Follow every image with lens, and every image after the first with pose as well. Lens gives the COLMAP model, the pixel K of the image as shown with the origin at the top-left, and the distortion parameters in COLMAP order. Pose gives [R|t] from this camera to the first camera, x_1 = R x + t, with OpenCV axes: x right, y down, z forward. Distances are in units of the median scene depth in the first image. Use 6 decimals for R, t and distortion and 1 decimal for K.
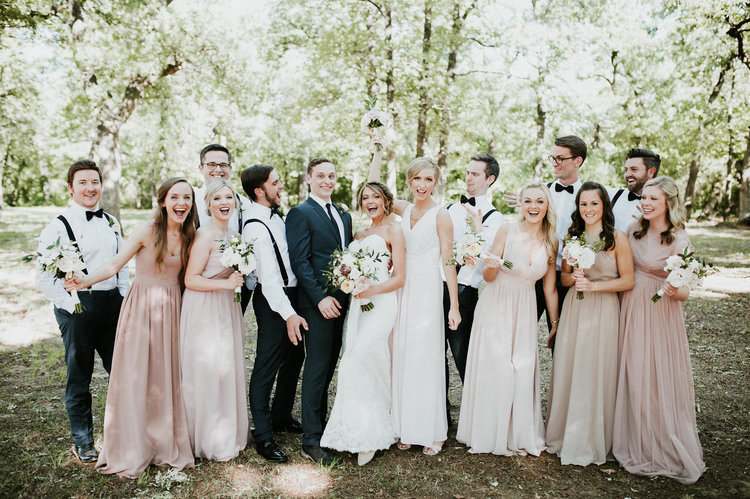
lens RADIAL K [[698.9, 0, 372.9], [0, 698.9, 248.1], [0, 0, 1]] dist [-0.031203, 0.000000]
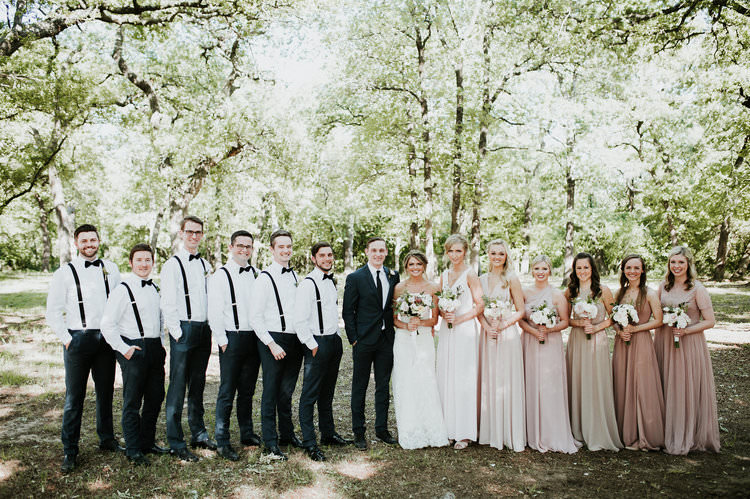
lens RADIAL K [[698.9, 0, 369.4], [0, 698.9, 240.1], [0, 0, 1]] dist [-0.031203, 0.000000]
pose [[0.997712, -0.012799, -0.066388, 0.003639], [0.006037, 0.994861, -0.101068, 0.003061], [0.067341, 0.100436, 0.992662, -0.081993]]
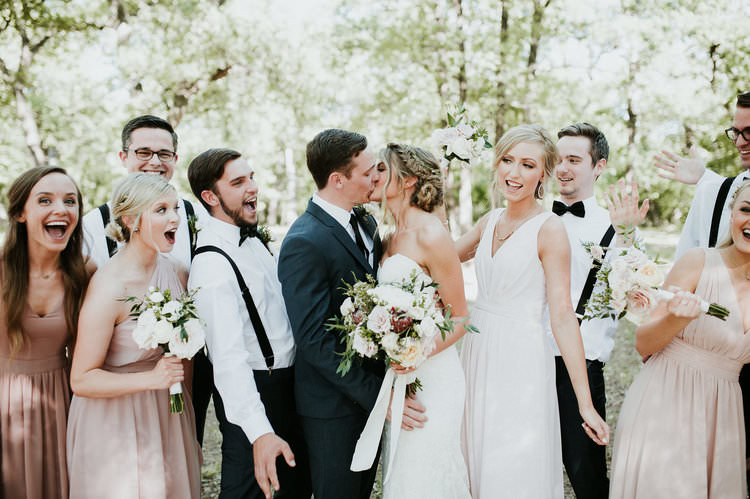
lens RADIAL K [[698.9, 0, 387.1], [0, 698.9, 256.3], [0, 0, 1]] dist [-0.031203, 0.000000]
pose [[0.996121, -0.008509, -0.087580, 0.003801], [0.007653, 0.999920, -0.010106, -0.005518], [0.087659, 0.009397, 0.996106, 0.091624]]
